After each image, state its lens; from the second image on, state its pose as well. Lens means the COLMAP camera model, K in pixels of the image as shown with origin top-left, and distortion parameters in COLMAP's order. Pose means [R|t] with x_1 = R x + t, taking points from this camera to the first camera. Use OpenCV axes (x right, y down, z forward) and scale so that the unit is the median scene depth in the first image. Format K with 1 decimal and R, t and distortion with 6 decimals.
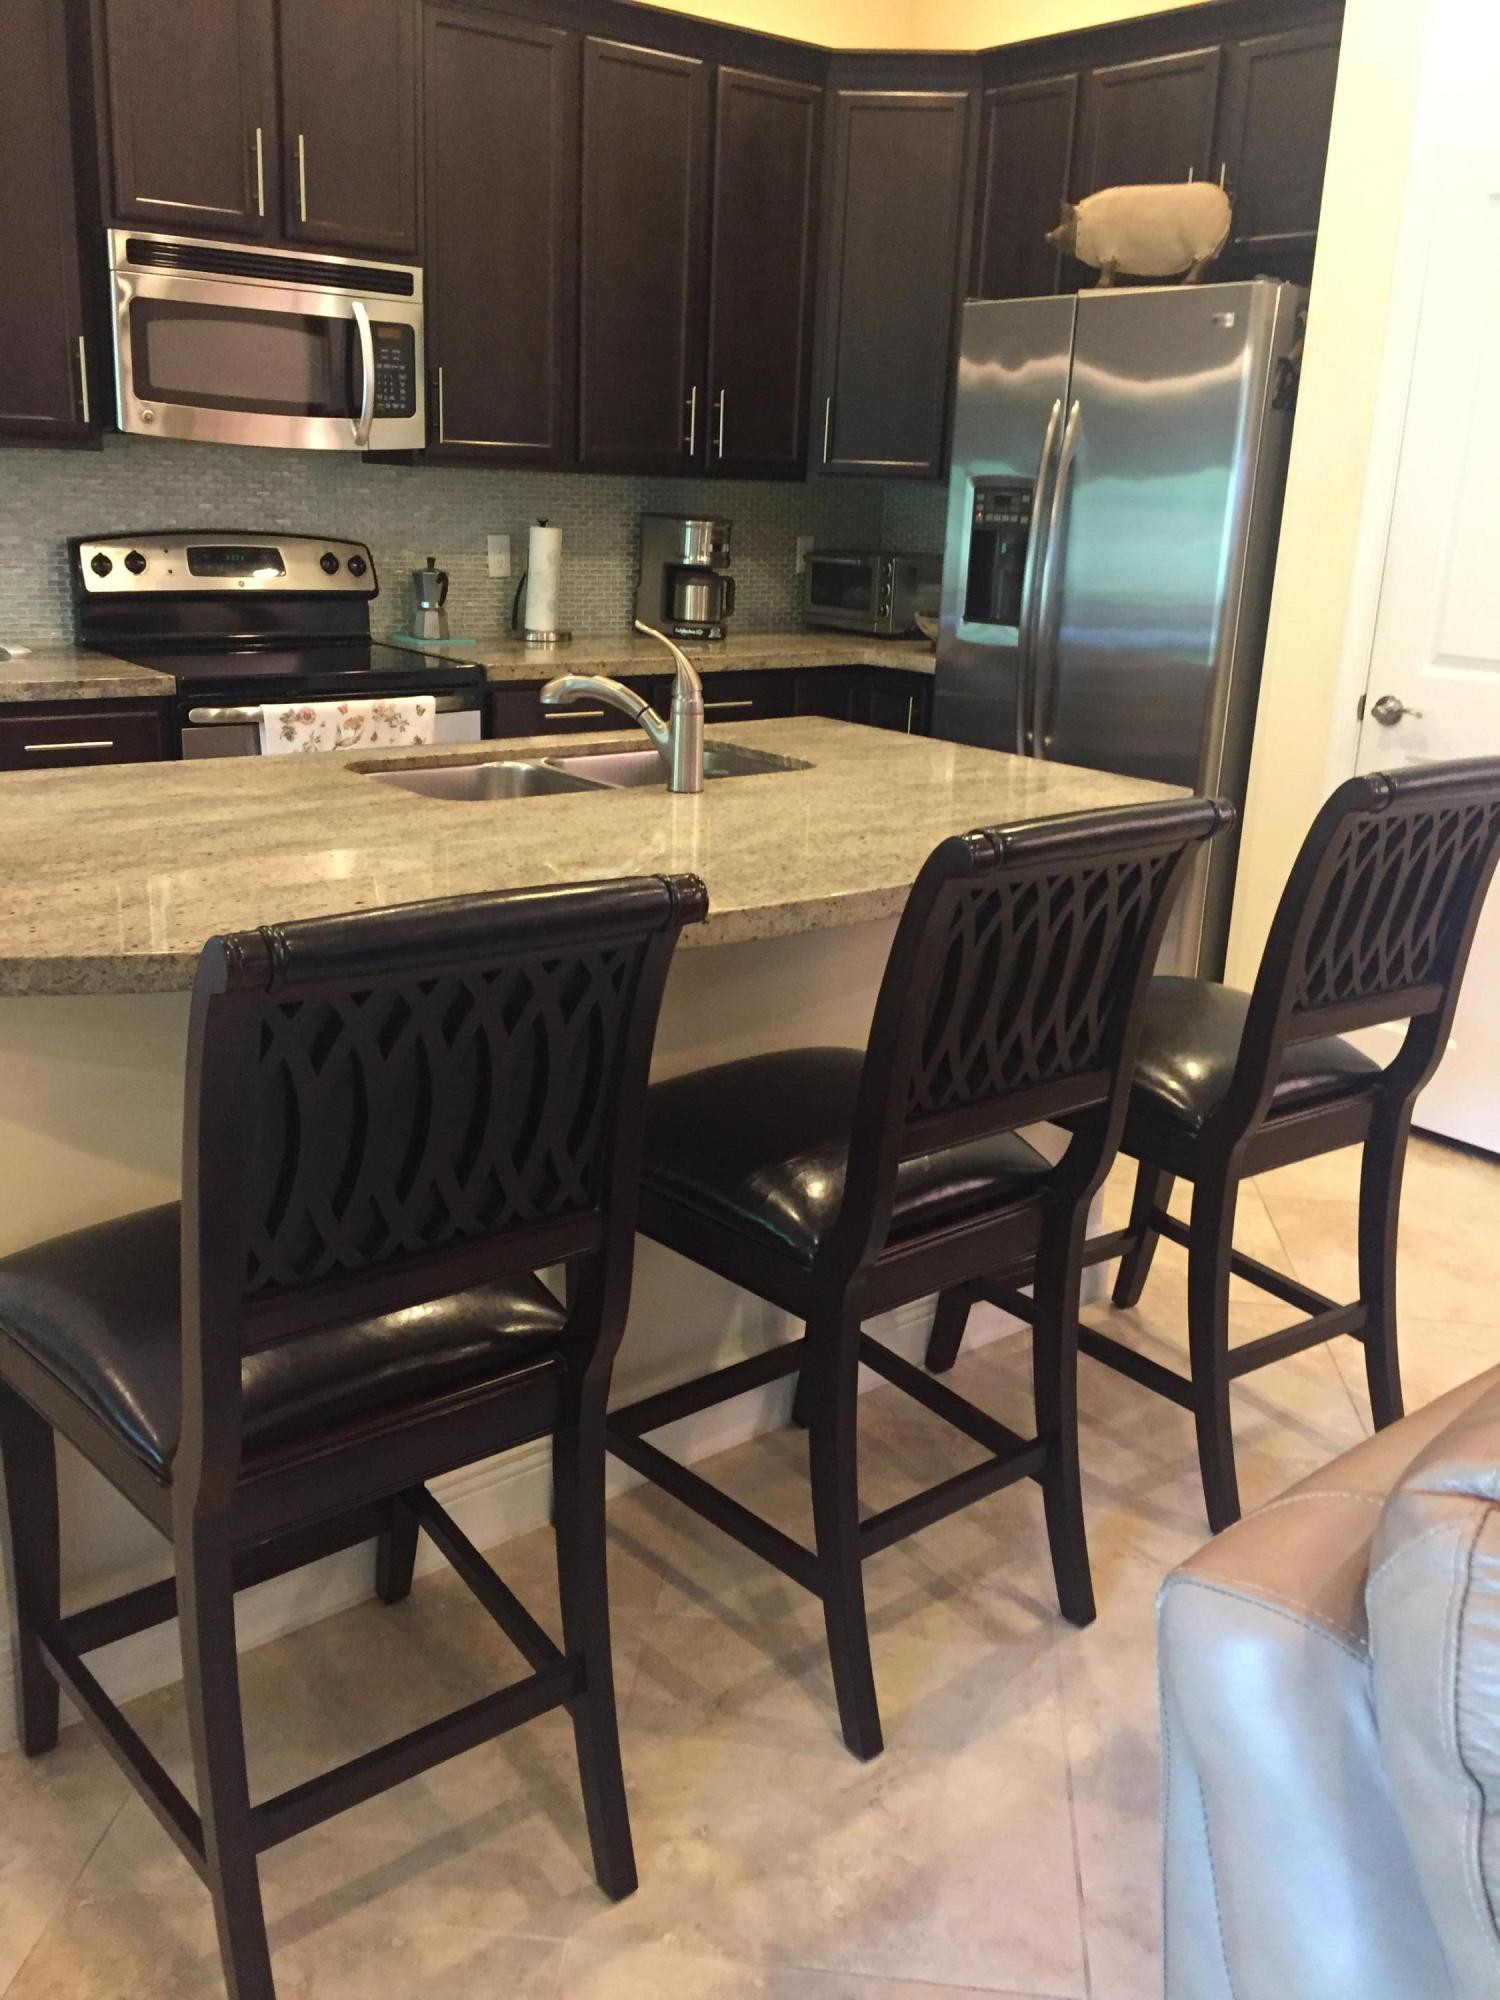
lens RADIAL K [[1712.1, 0, 751.7], [0, 1712.1, 956.2], [0, 0, 1]] dist [0.083858, -0.110026]
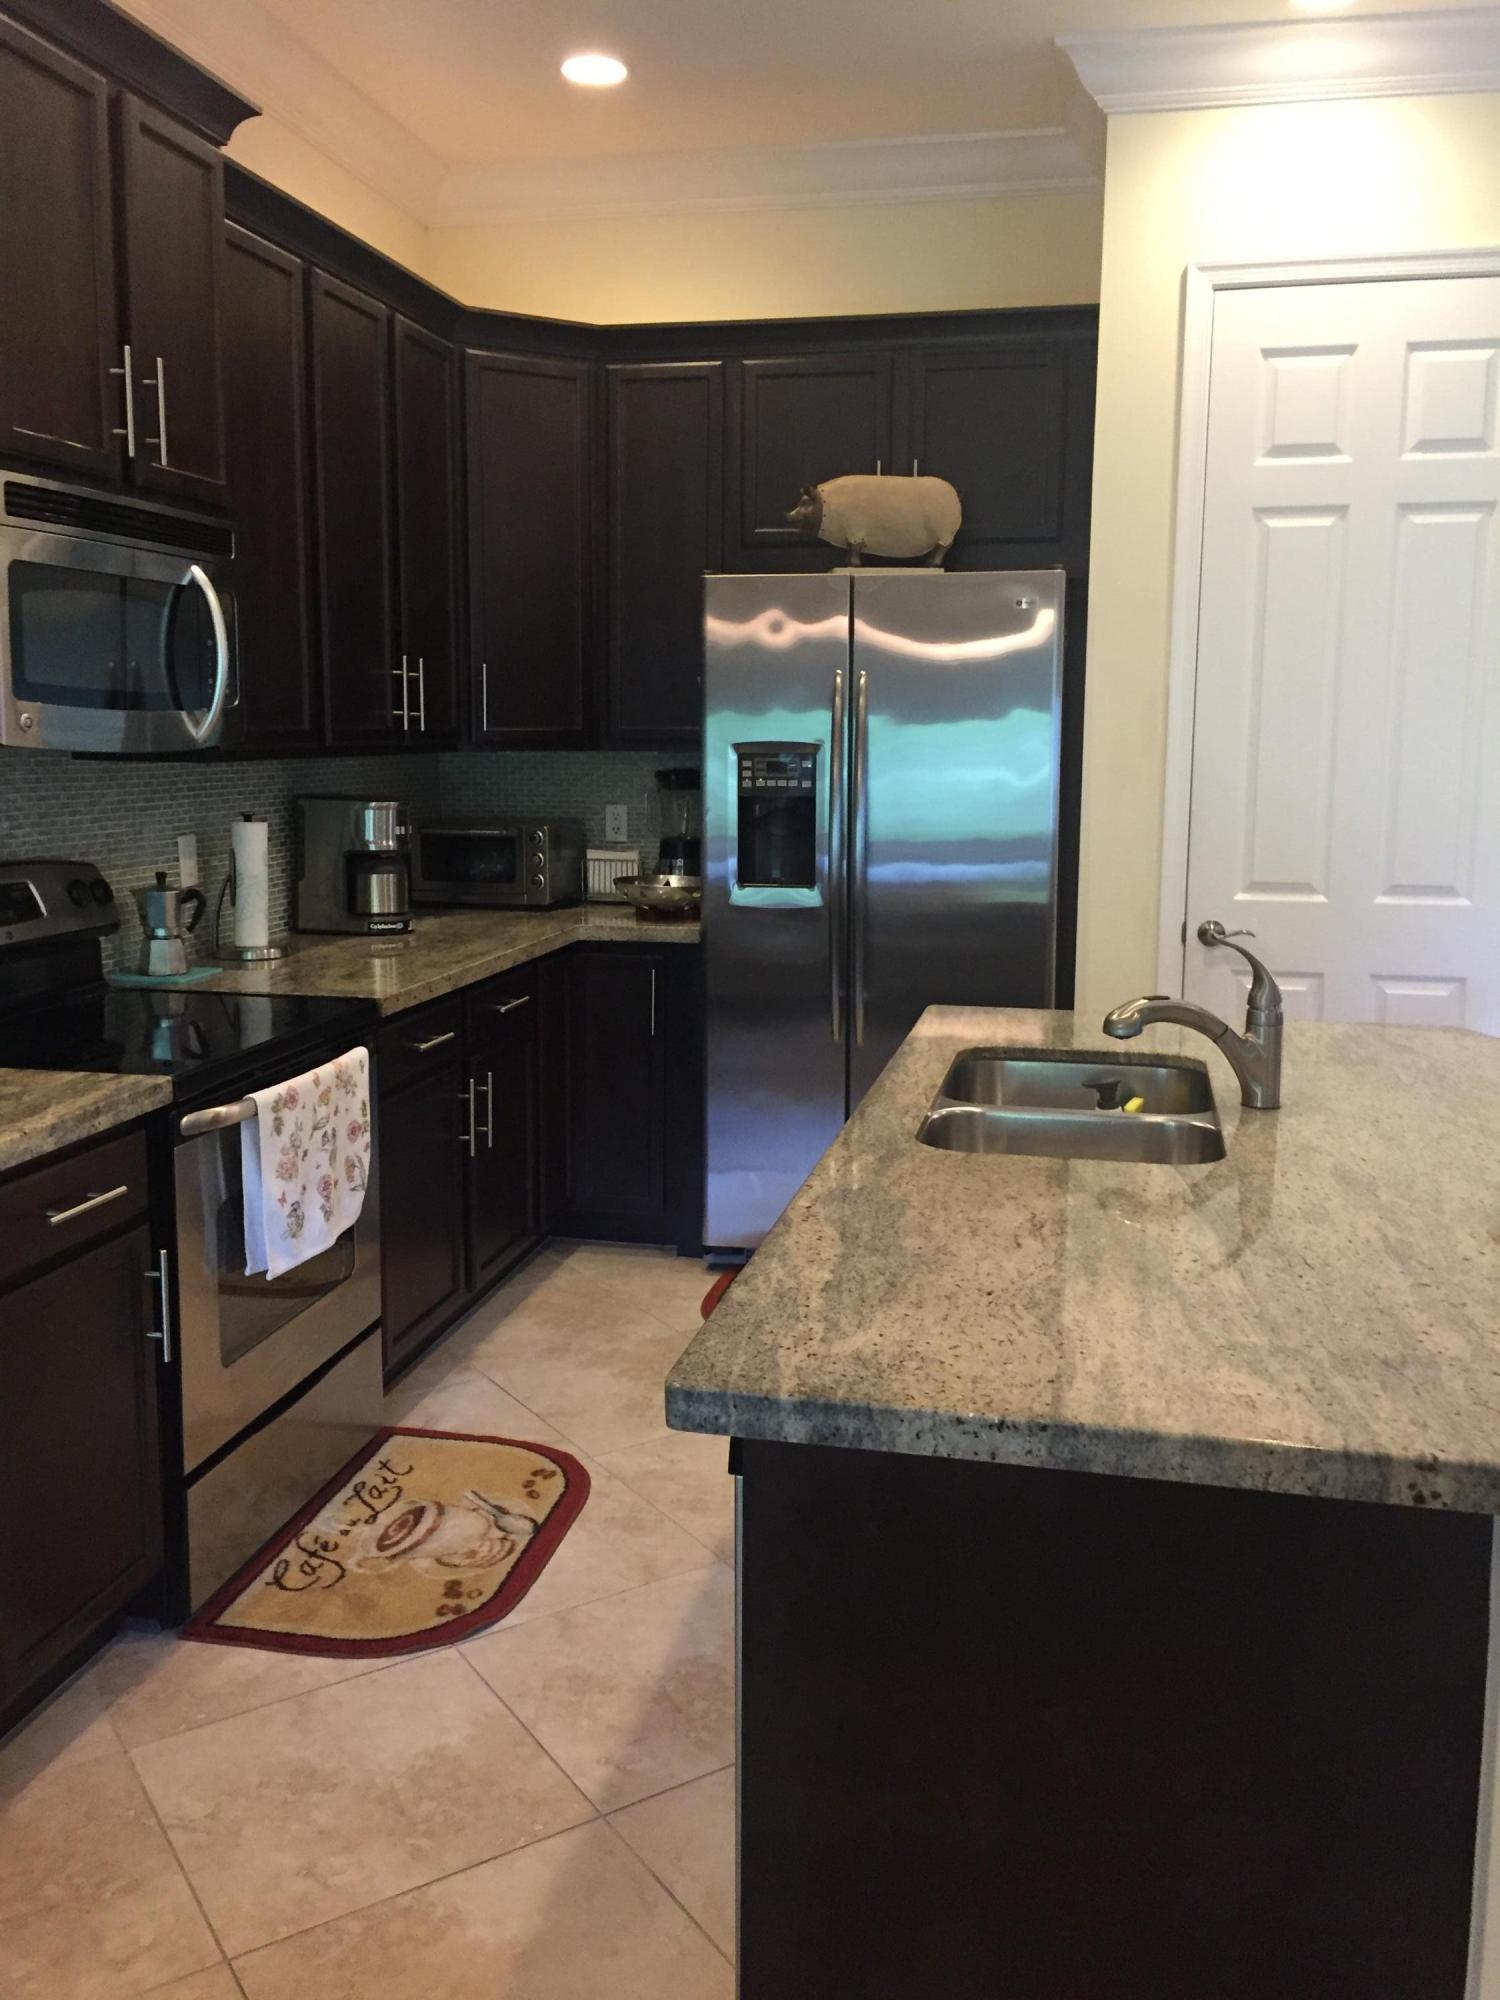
lens RADIAL K [[1714.5, 0, 754.2], [0, 1714.5, 963.2], [0, 0, 1]] dist [0.087473, -0.120581]
pose [[0.771323, -0.123617, 0.624323, -0.519158], [0.194397, 0.979836, -0.046160, -0.113392], [-0.606028, 0.156971, 0.779801, 0.259721]]
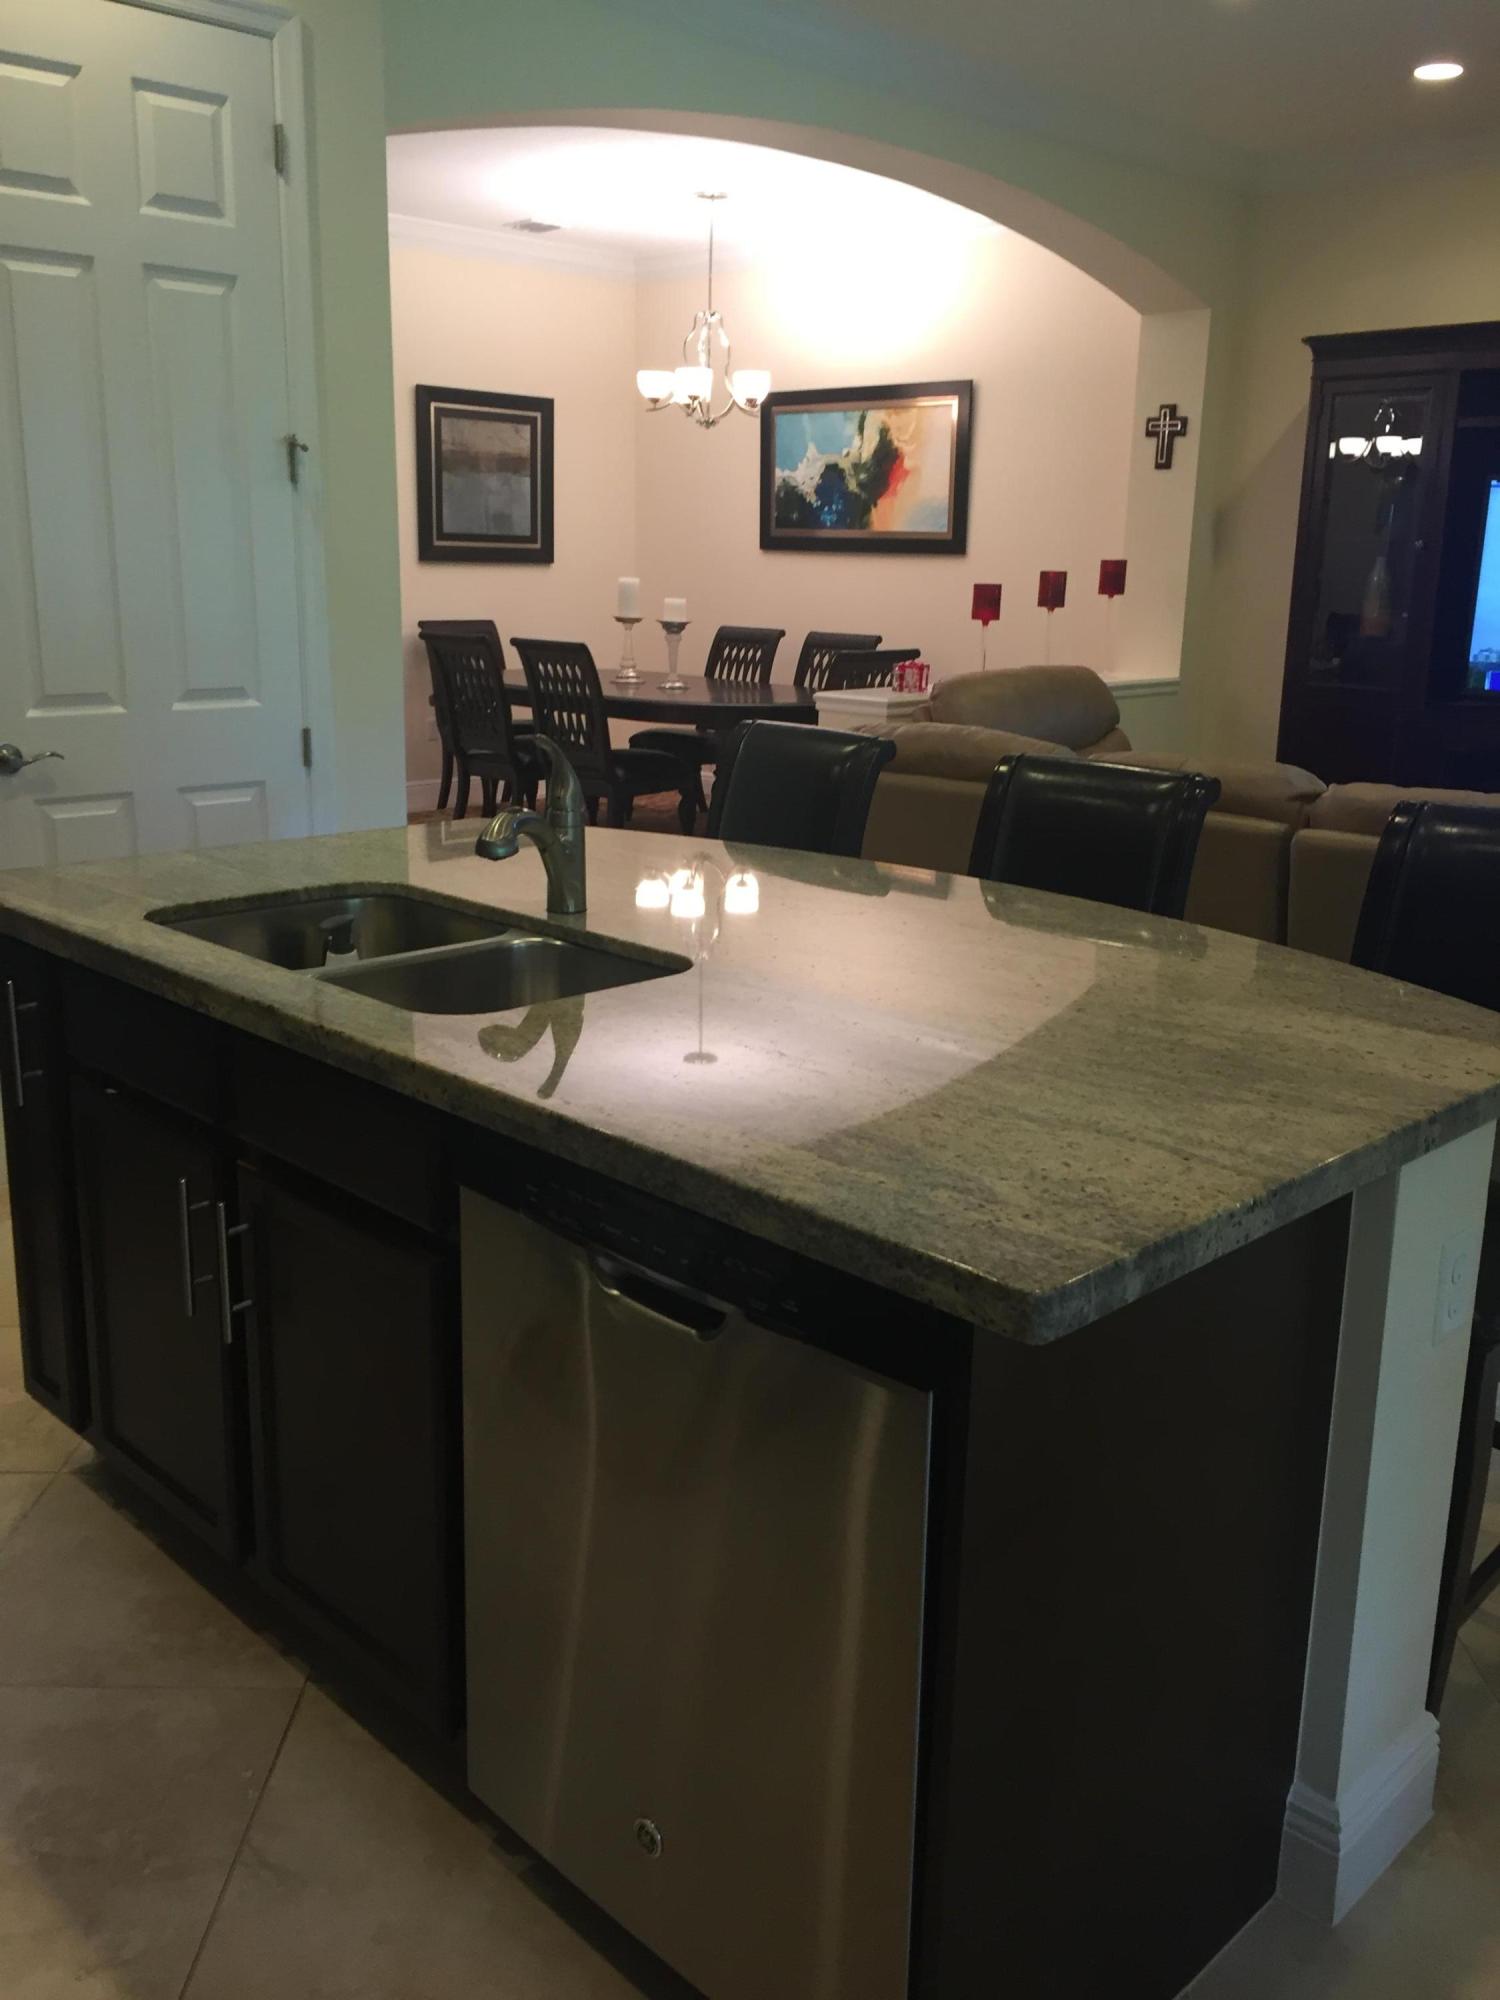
lens RADIAL K [[1714.5, 0, 754.2], [0, 1714.5, 963.2], [0, 0, 1]] dist [0.087473, -0.120581]
pose [[-0.112470, -0.271441, 0.955861, -0.577810], [0.245860, 0.924451, 0.291450, -0.193863], [-0.962758, 0.267787, -0.037237, 0.591246]]
